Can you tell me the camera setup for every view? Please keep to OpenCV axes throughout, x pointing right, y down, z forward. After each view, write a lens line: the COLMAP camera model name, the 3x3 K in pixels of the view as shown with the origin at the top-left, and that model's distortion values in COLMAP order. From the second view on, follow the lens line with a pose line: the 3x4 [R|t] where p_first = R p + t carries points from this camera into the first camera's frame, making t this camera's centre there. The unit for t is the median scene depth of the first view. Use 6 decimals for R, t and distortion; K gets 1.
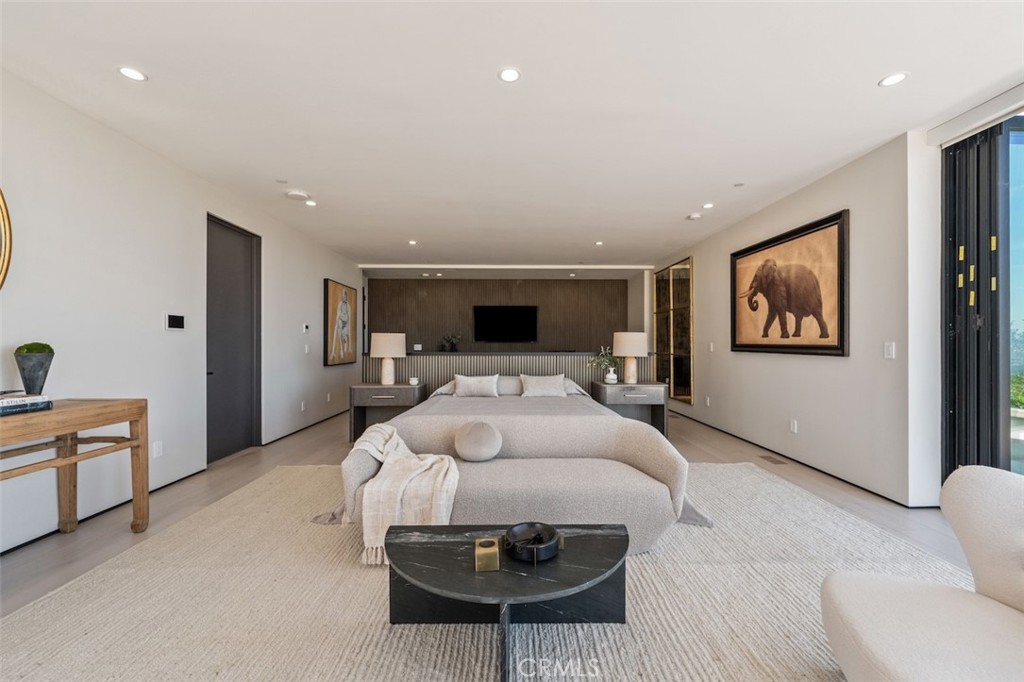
lens RADIAL K [[416.9, 0, 519.2], [0, 416.9, 348.1], [0, 0, 1]] dist [-0.000868, -0.000064]
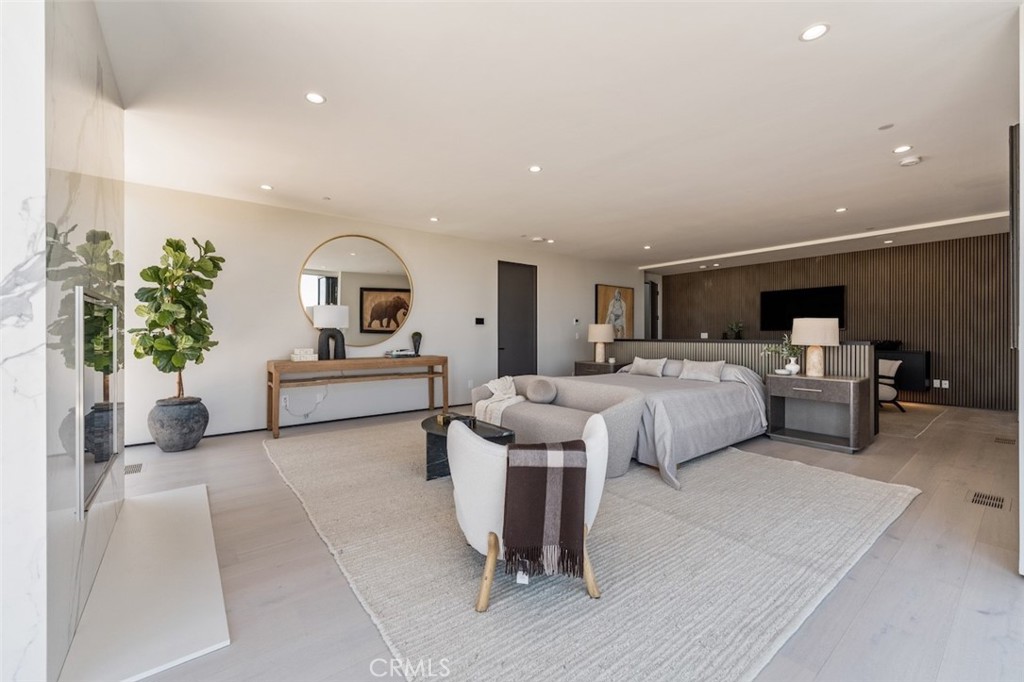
lens RADIAL K [[420.5, 0, 508.3], [0, 420.5, 337.9], [0, 0, 1]] dist [-0.000577, 0.000014]
pose [[0.577289, 0.007123, -0.816509, 0.635699], [-0.006593, 0.999970, 0.004061, 0.005437], [0.816513, 0.003039, 0.577319, -0.029262]]
